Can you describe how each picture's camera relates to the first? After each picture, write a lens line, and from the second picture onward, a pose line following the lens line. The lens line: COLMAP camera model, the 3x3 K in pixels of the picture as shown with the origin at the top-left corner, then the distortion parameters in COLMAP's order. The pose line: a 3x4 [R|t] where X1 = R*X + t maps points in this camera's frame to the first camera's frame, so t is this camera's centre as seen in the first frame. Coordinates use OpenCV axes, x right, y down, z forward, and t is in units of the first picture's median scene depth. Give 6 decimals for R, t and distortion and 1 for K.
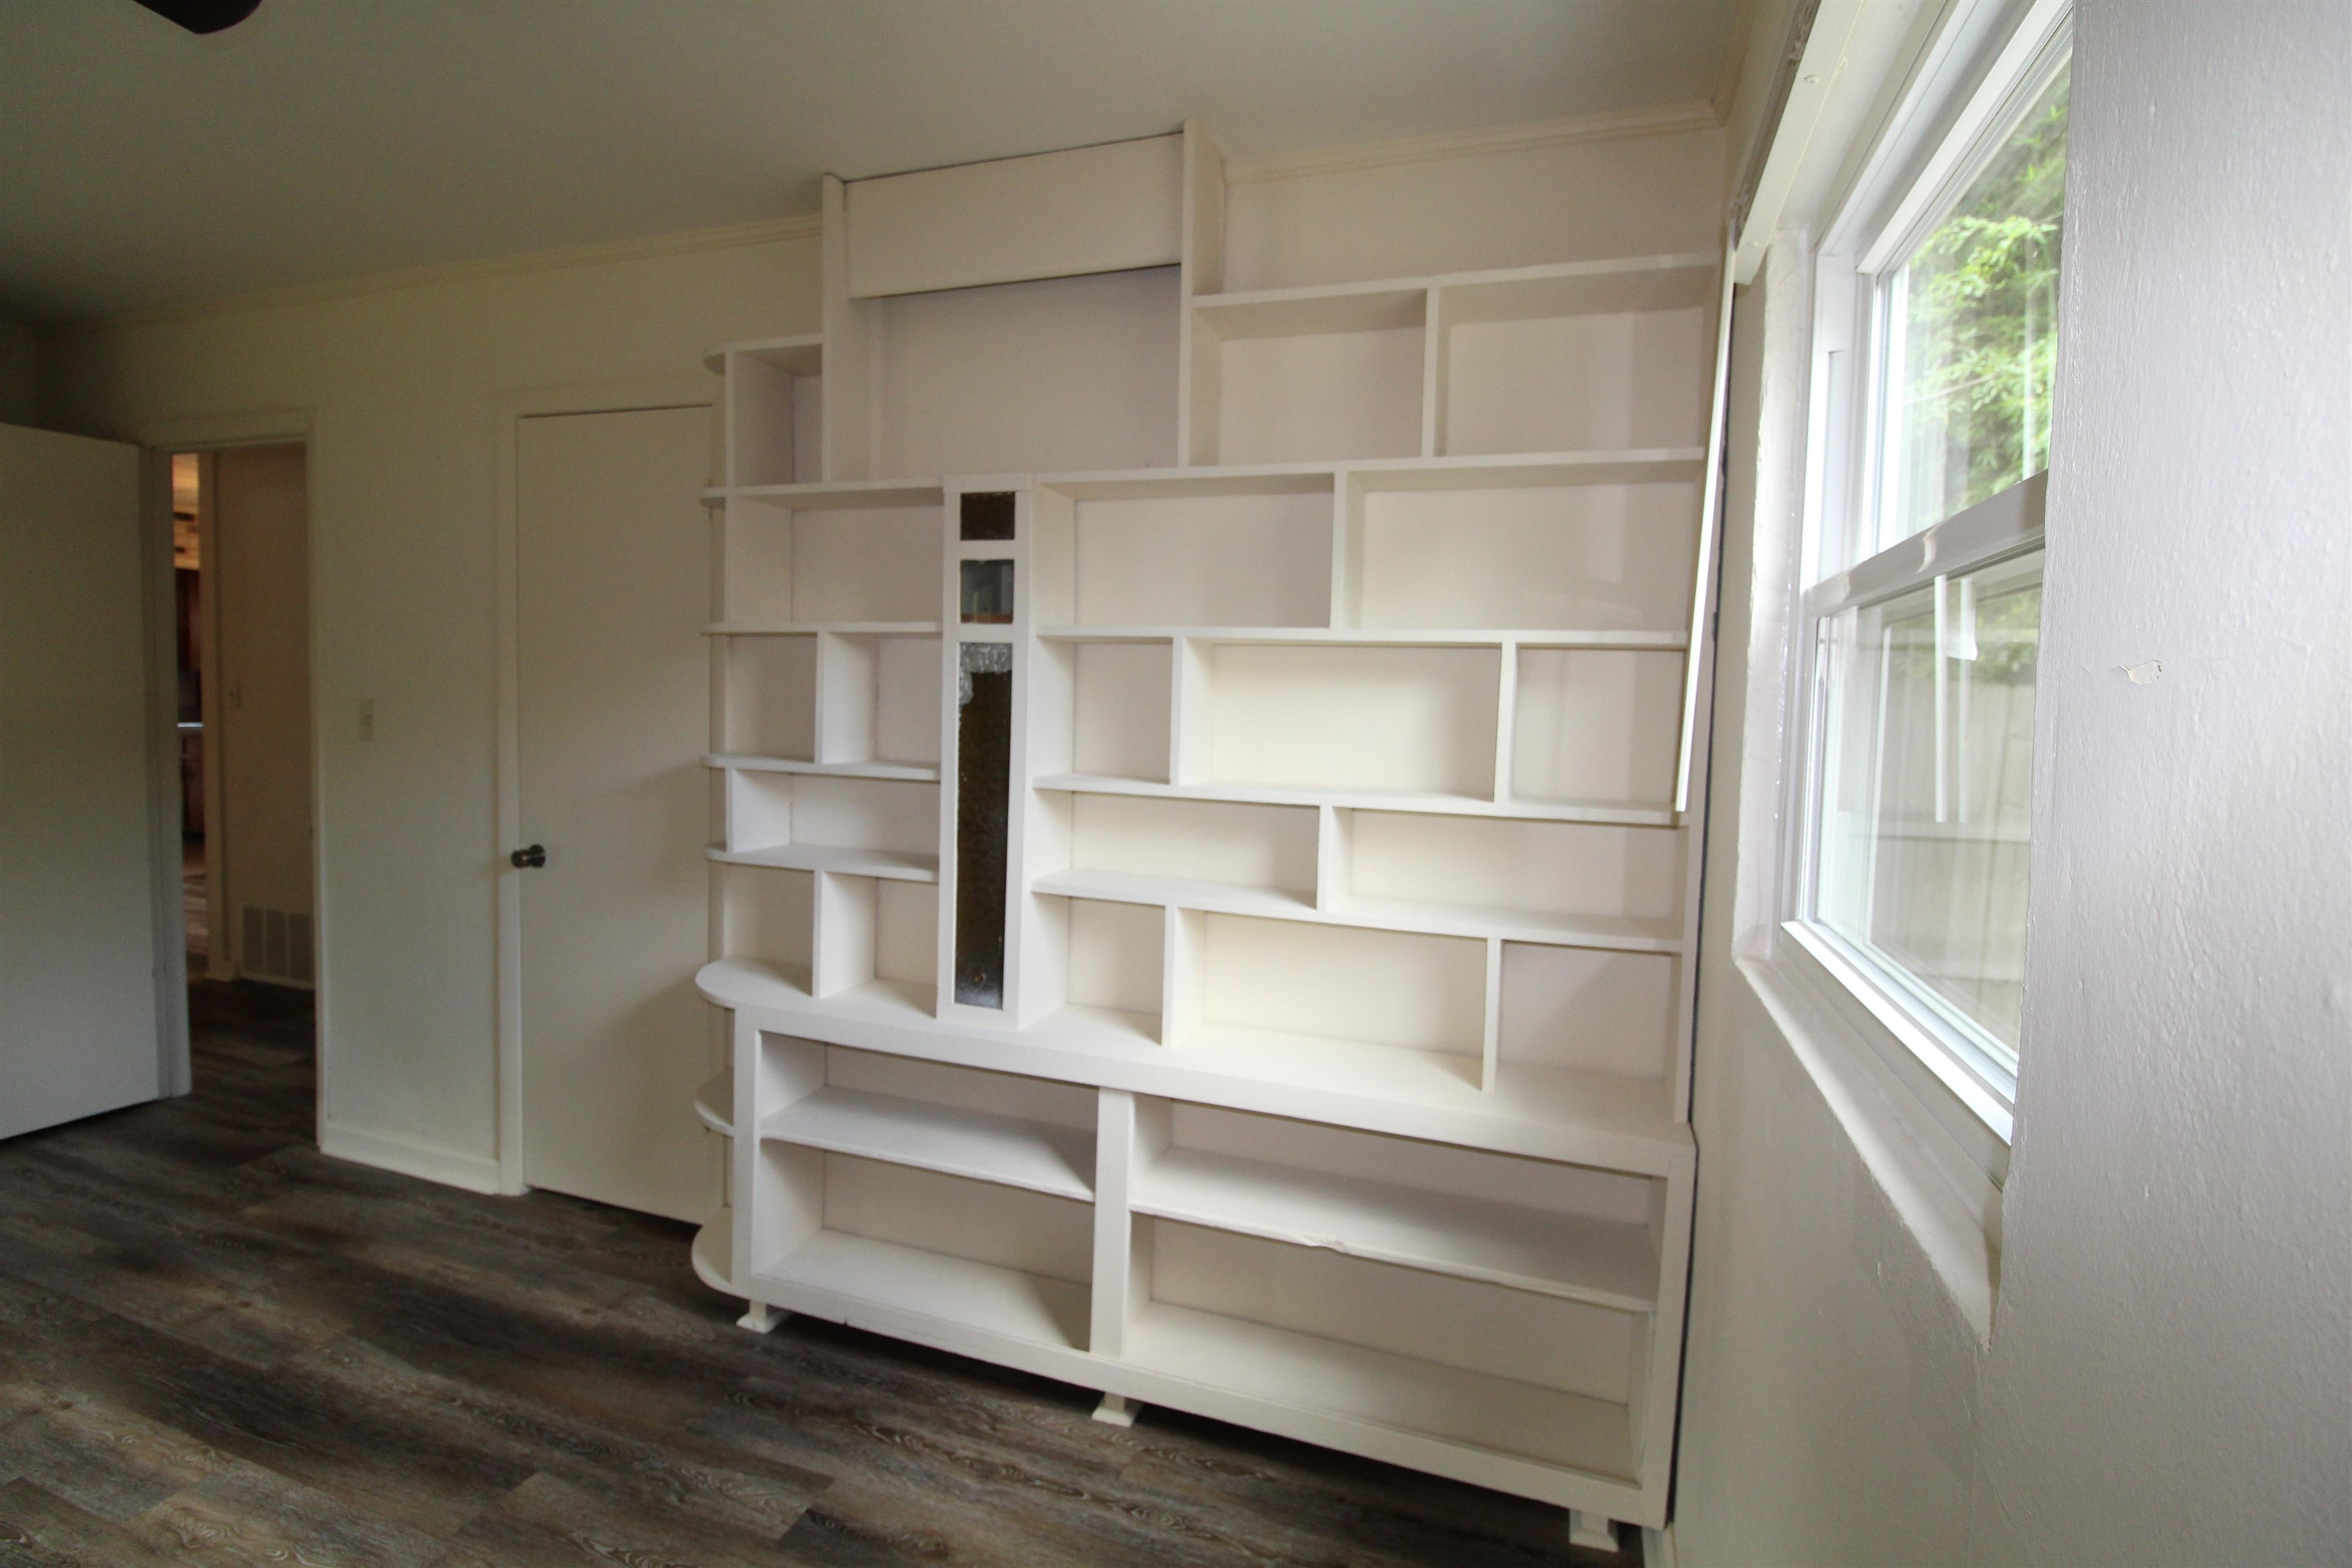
lens RADIAL K [[1096.7, 0, 1180.6], [0, 1096.7, 748.4], [0, 0, 1]] dist [-0.023835, -0.001339]
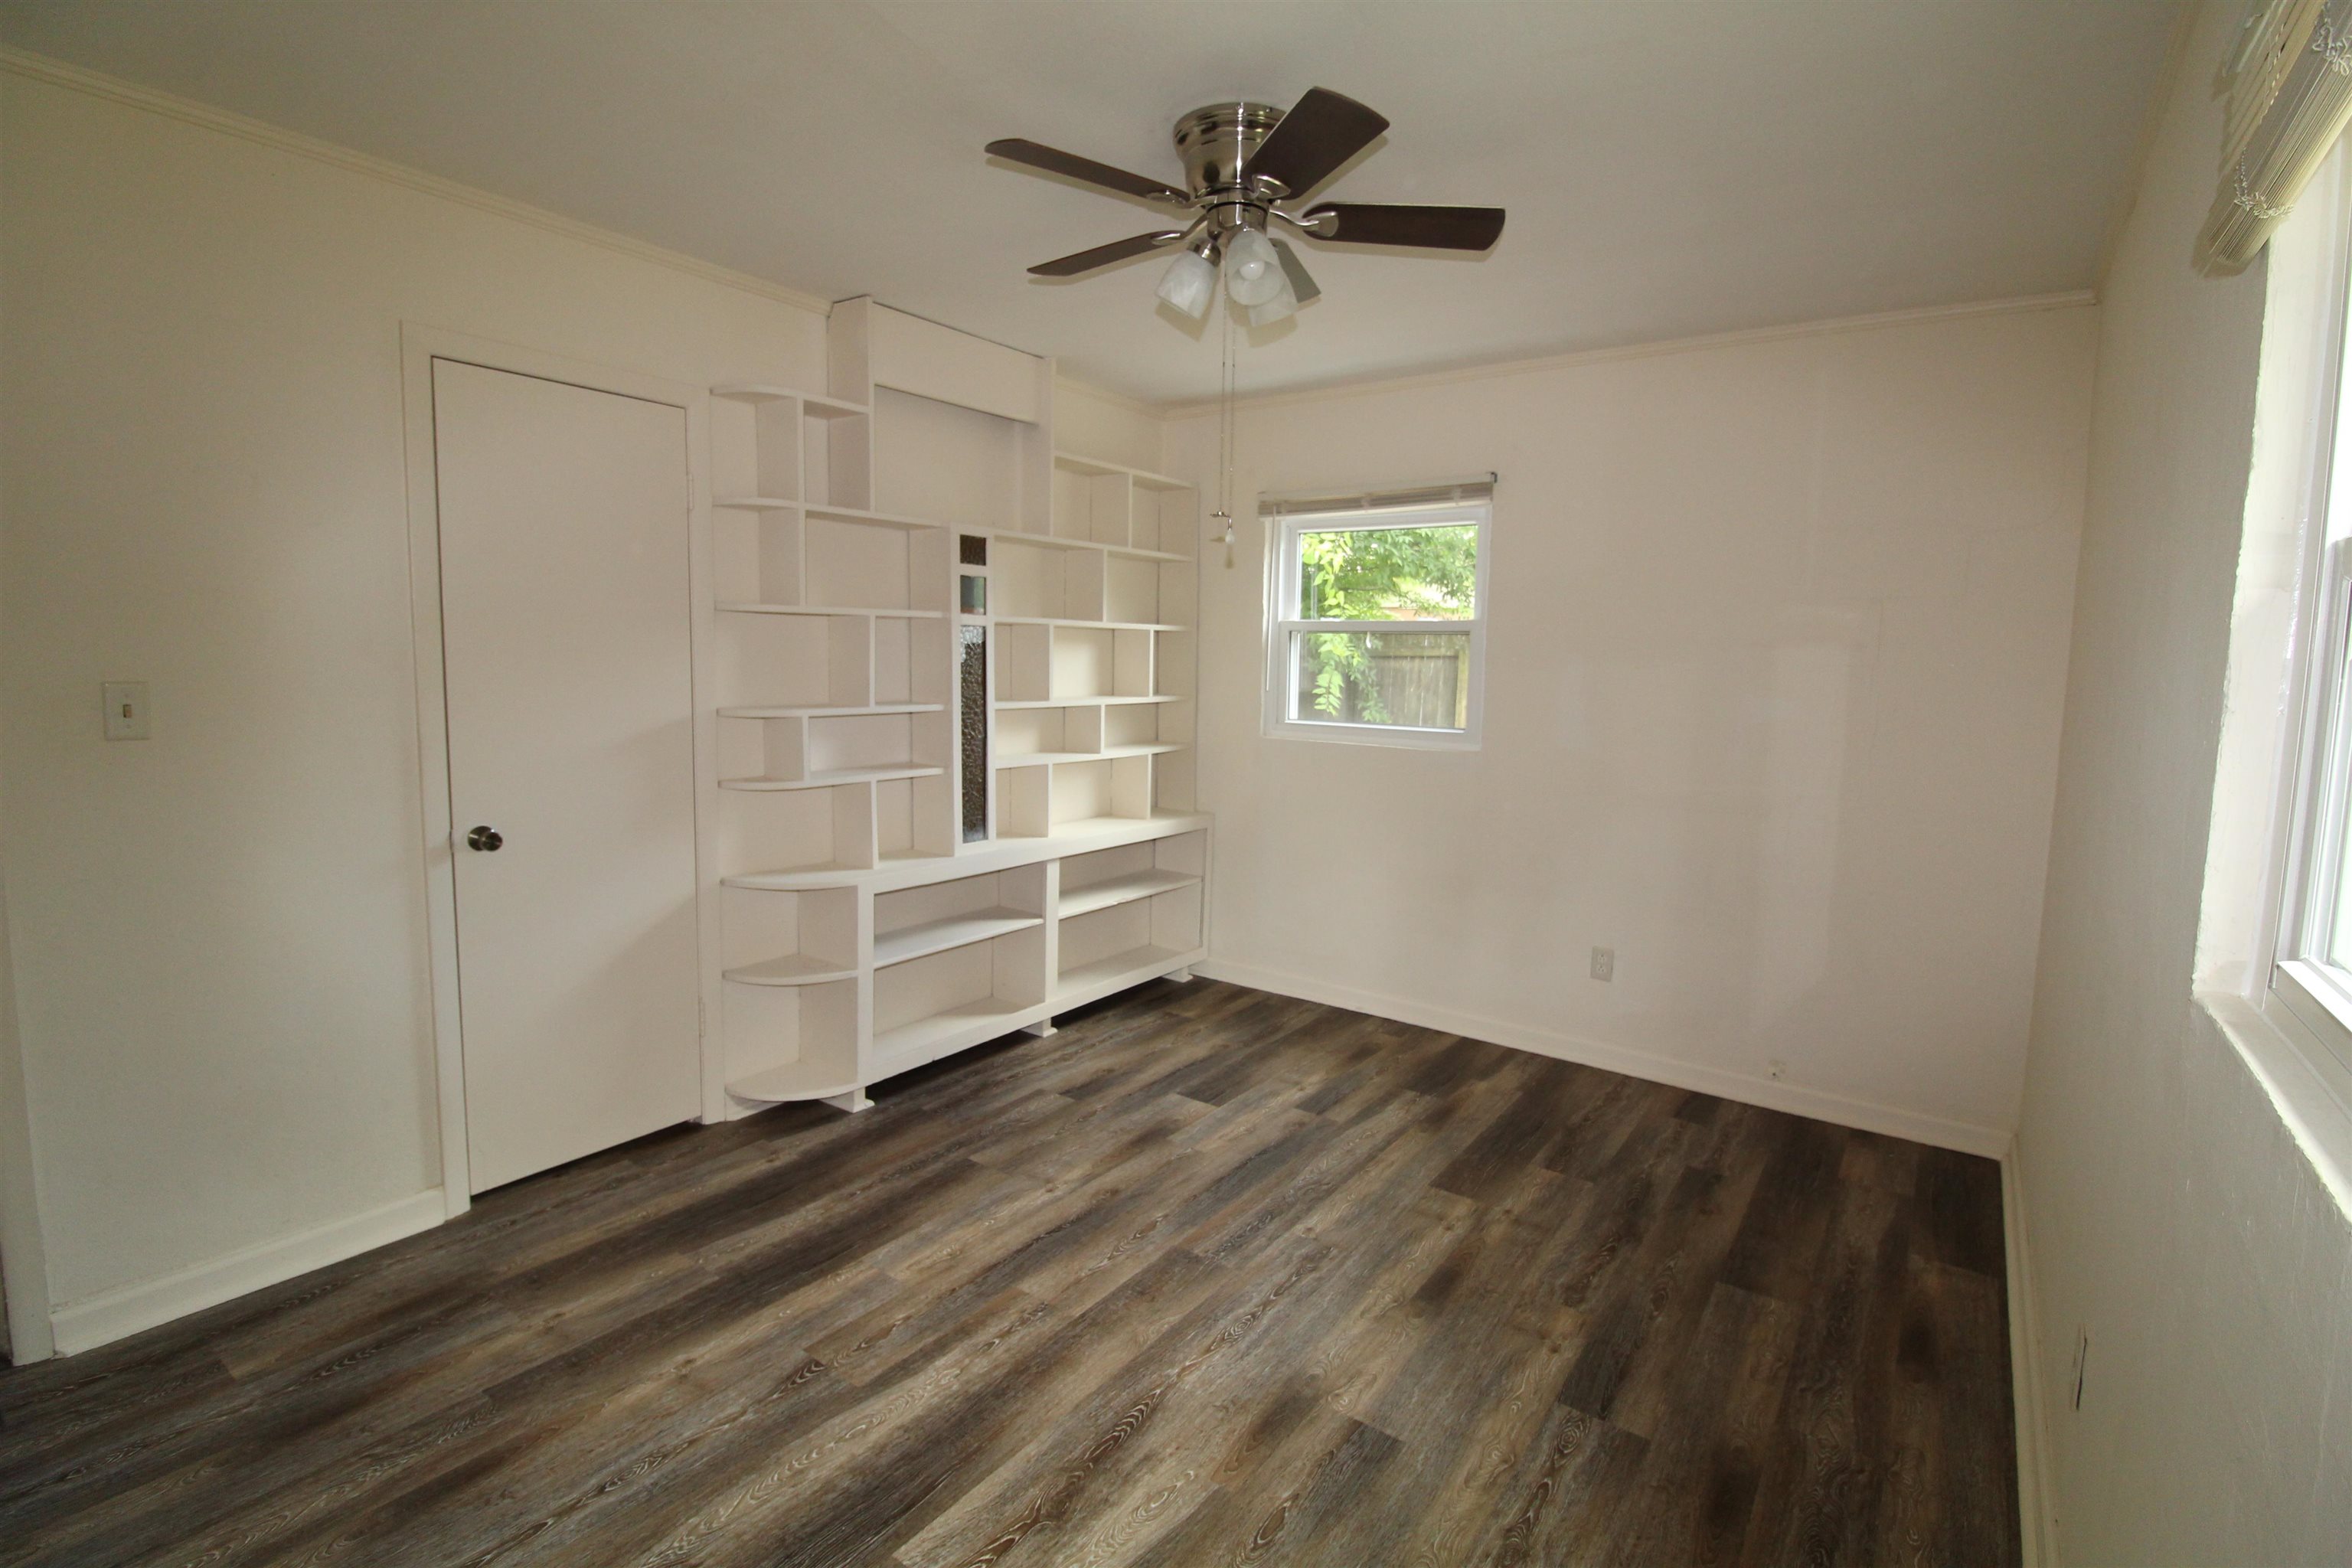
lens RADIAL K [[1088.8, 0, 1188.6], [0, 1088.8, 781.0], [0, 0, 1]] dist [-0.000154, -0.013460]
pose [[0.290153, -0.133668, 0.947599, -1.706259], [0.033400, 0.991008, 0.129564, -0.066529], [-0.956397, -0.005944, 0.292009, 0.194532]]
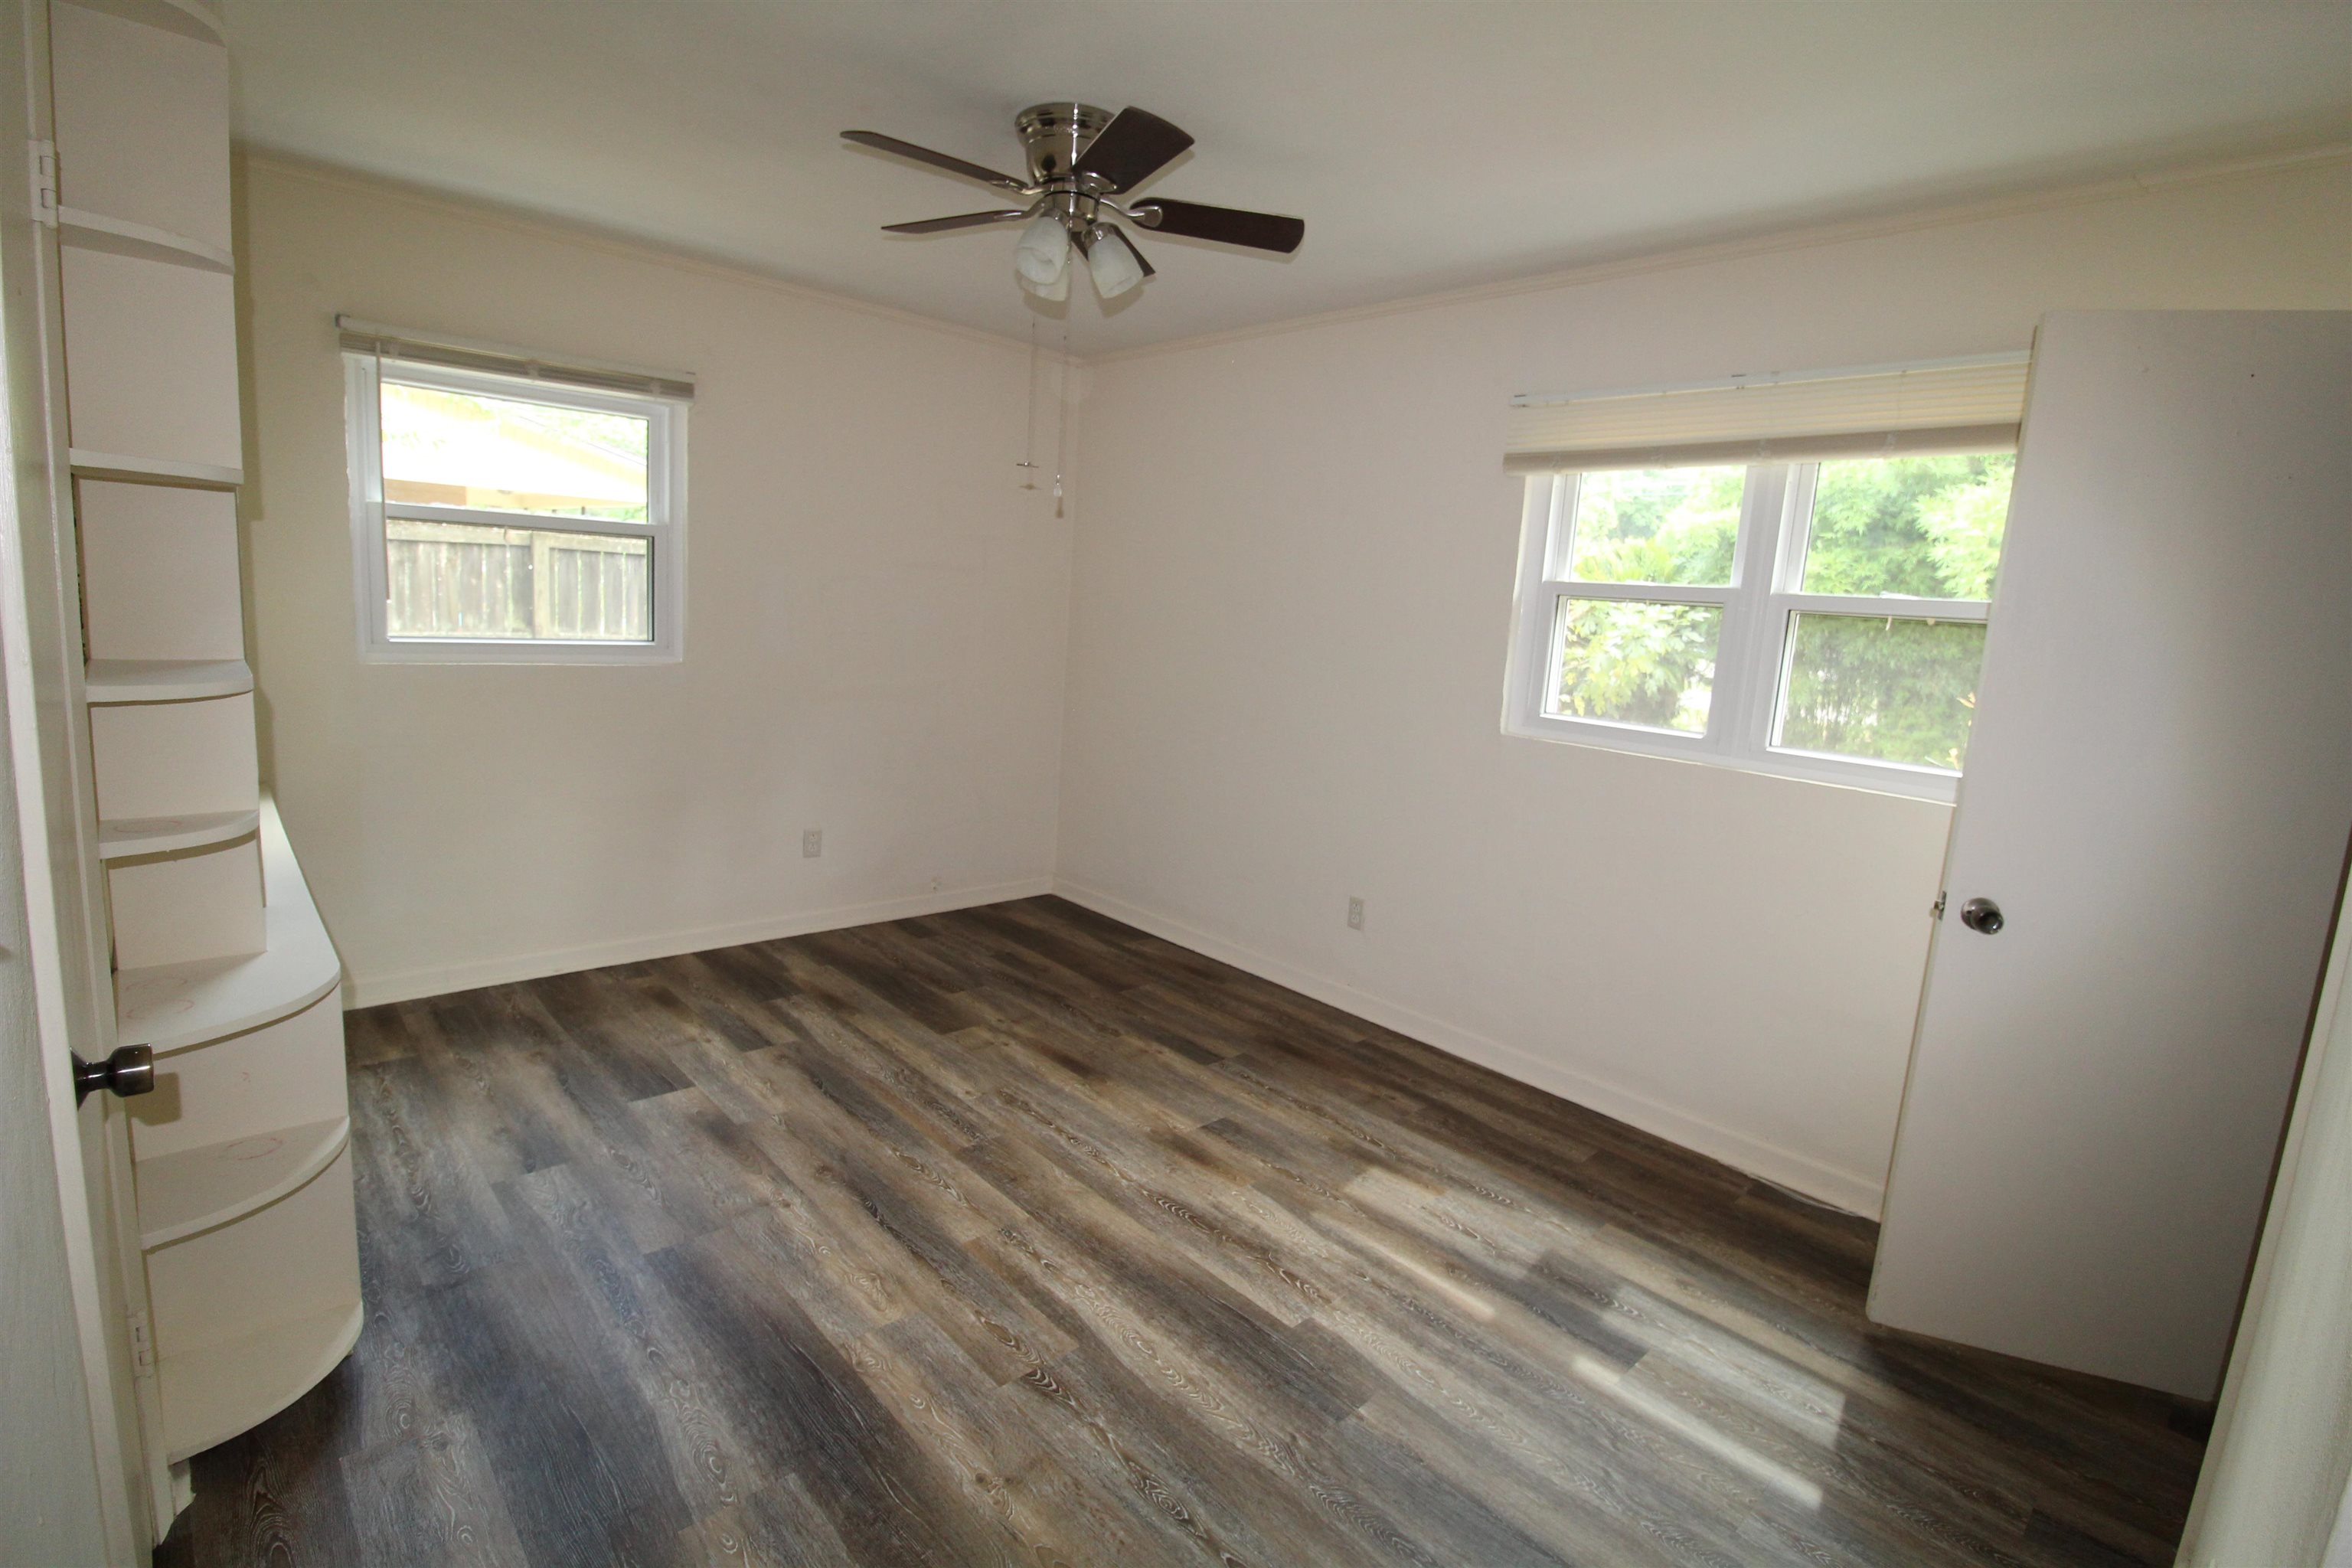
lens RADIAL K [[1099.7, 0, 1191.1], [0, 1099.7, 752.1], [0, 0, 1]] dist [0.000163, -0.011004]
pose [[-0.878802, -0.149165, 0.453273, -1.399828], [-0.064915, 0.978427, 0.196129, -0.132653], [-0.472750, 0.142934, -0.869527, 1.480797]]
